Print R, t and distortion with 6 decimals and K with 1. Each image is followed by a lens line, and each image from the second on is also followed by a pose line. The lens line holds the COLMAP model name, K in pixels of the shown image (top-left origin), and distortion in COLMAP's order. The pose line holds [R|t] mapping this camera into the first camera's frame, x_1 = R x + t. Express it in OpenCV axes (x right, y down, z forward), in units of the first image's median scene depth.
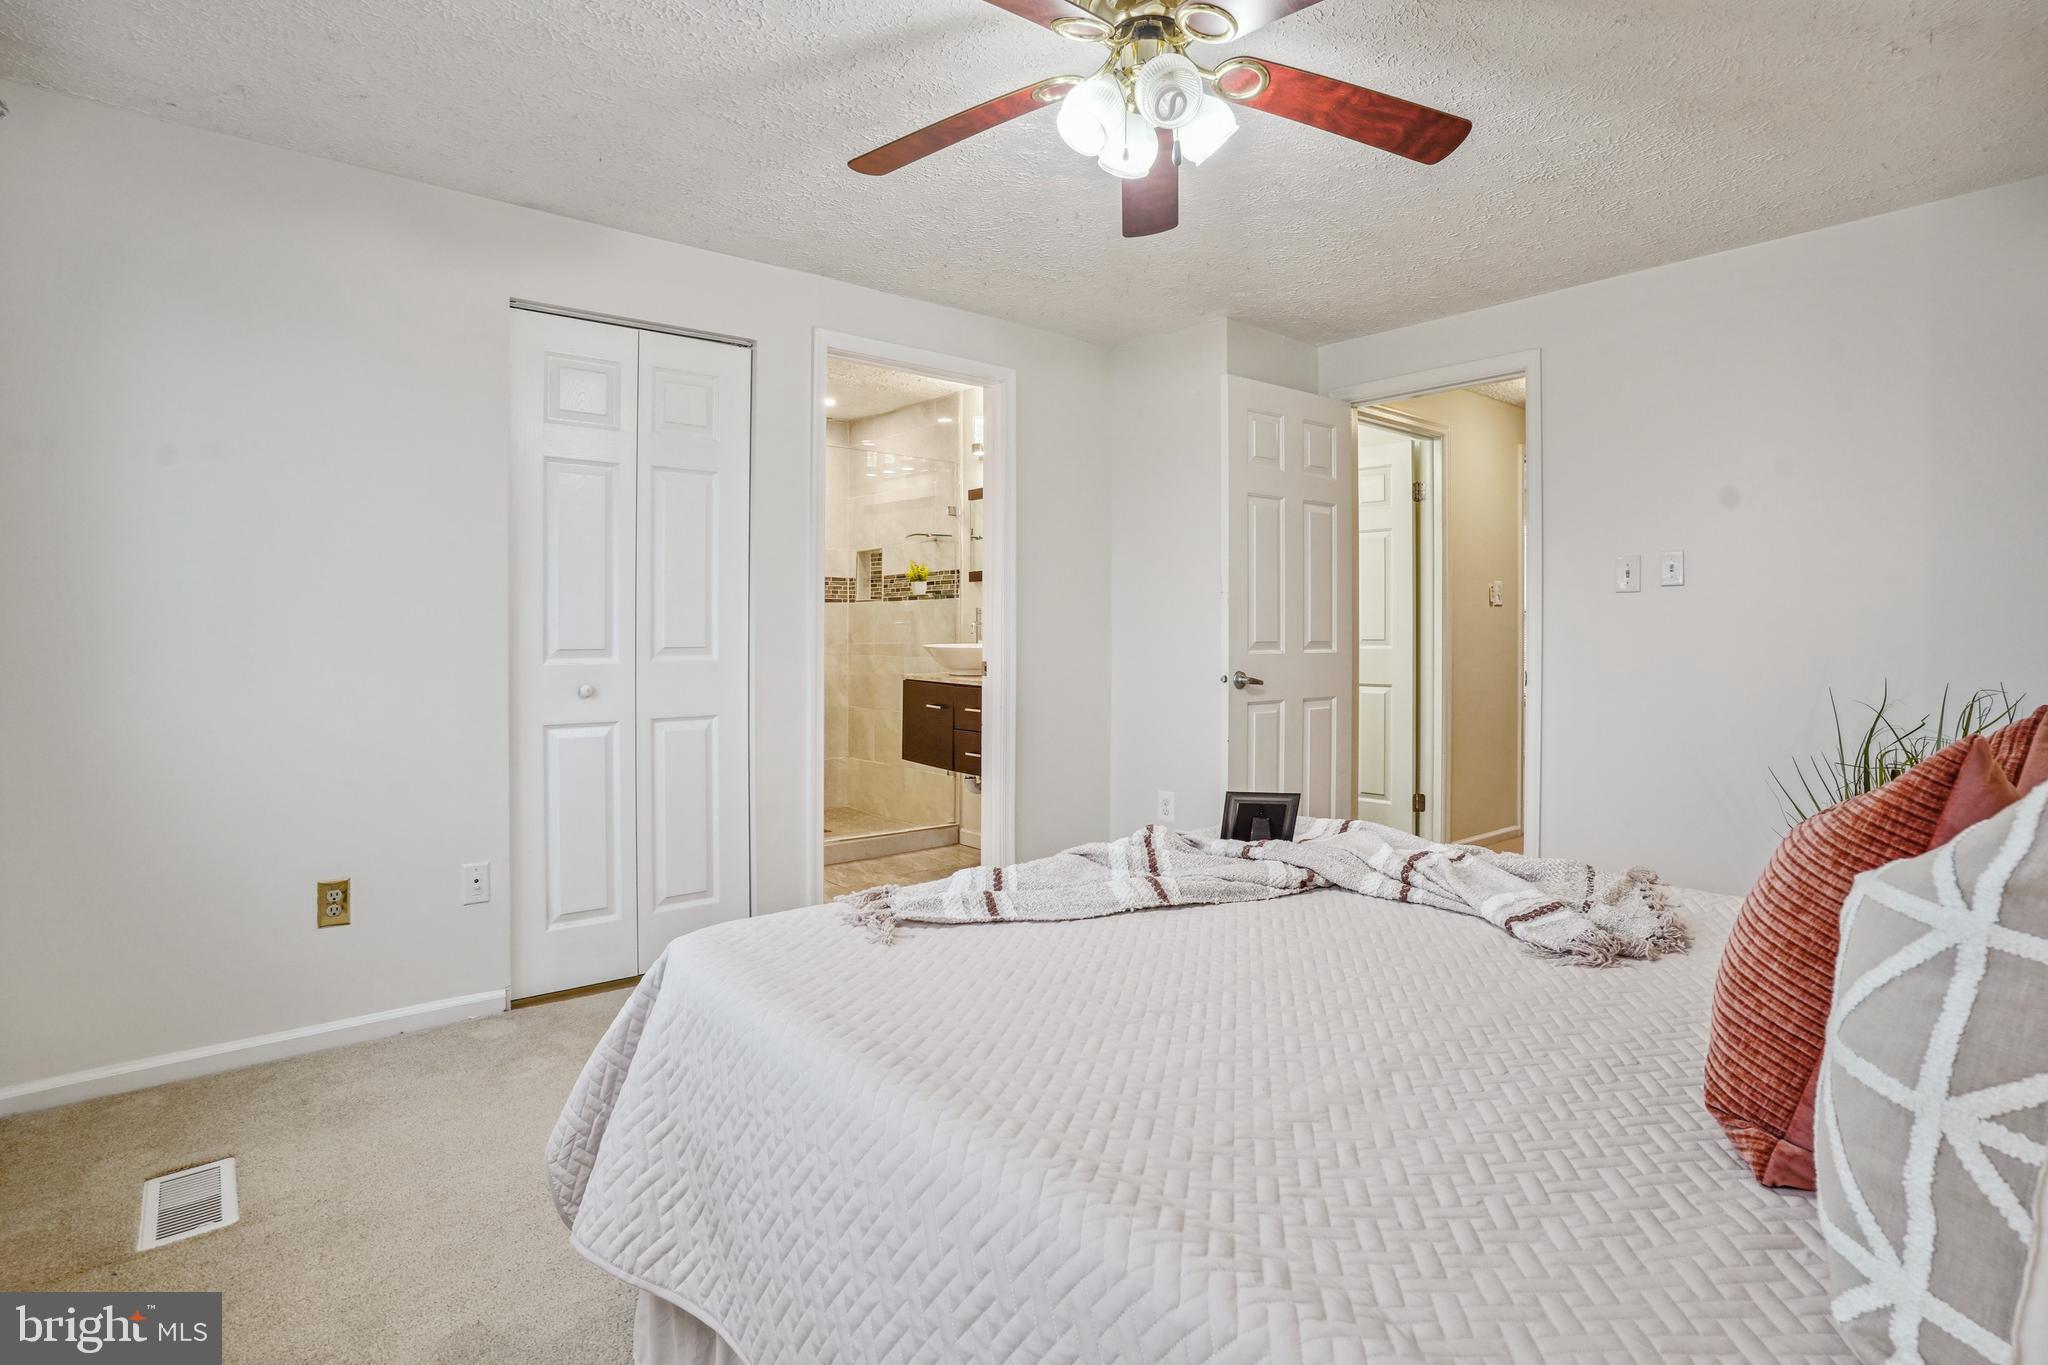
lens RADIAL K [[1040.2, 0, 1037.2], [0, 1040.2, 680.2], [0, 0, 1]] dist [-0.038360, 0.001607]
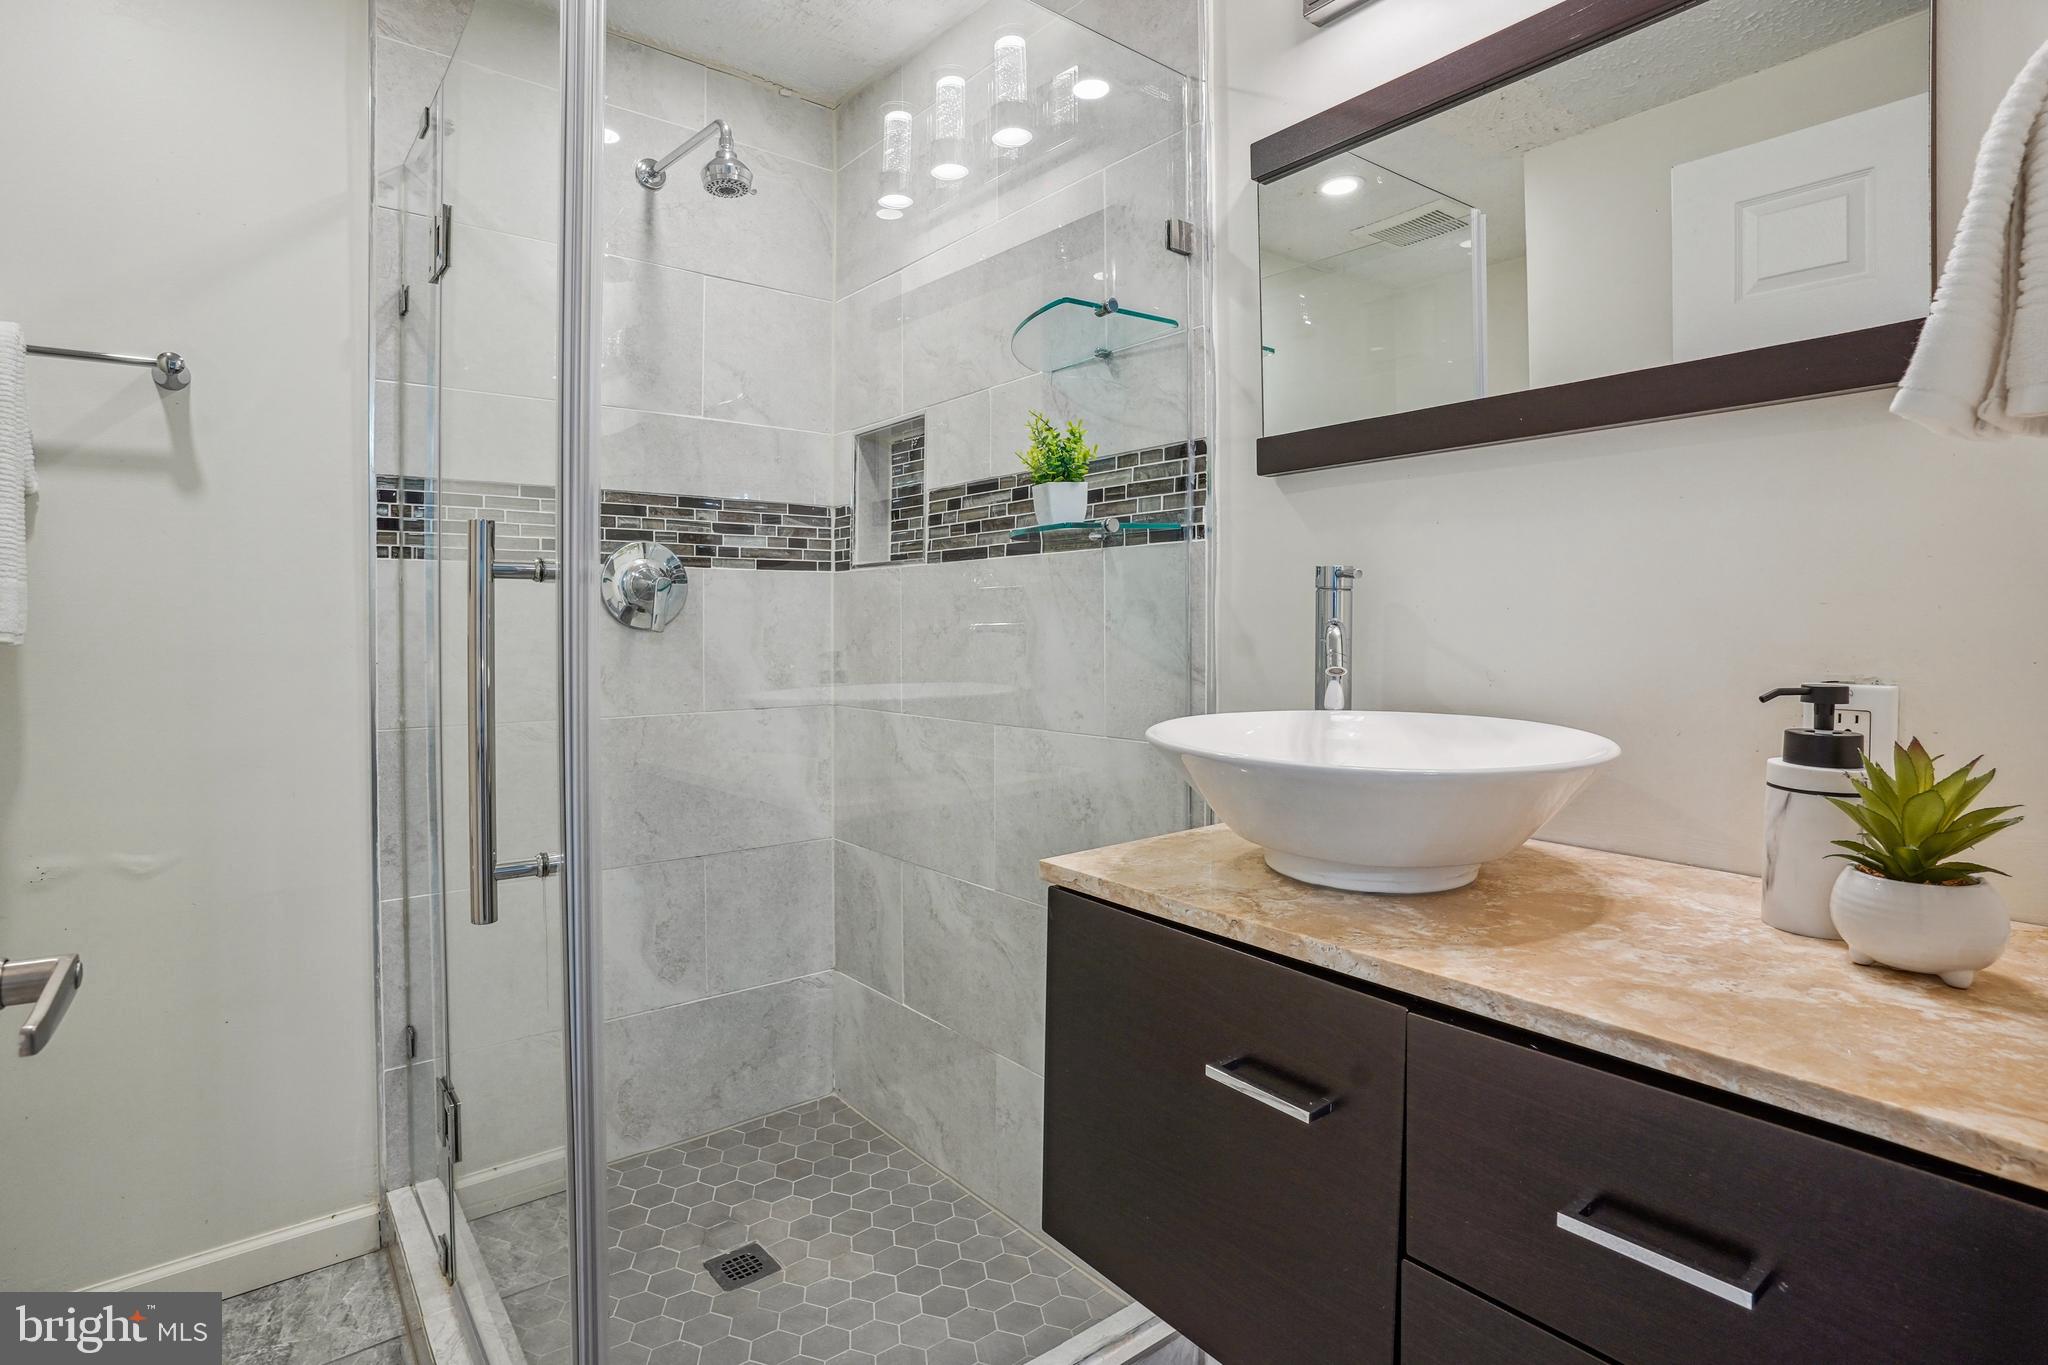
lens RADIAL K [[1040.2, 0, 1037.2], [0, 1040.2, 680.2], [0, 0, 1]] dist [-0.038360, 0.001607]
pose [[0.999880, -0.000217, -0.015463, -0.106988], [0.000252, 0.999997, 0.002260, -0.037571], [0.015463, -0.002263, 0.999878, 0.655821]]
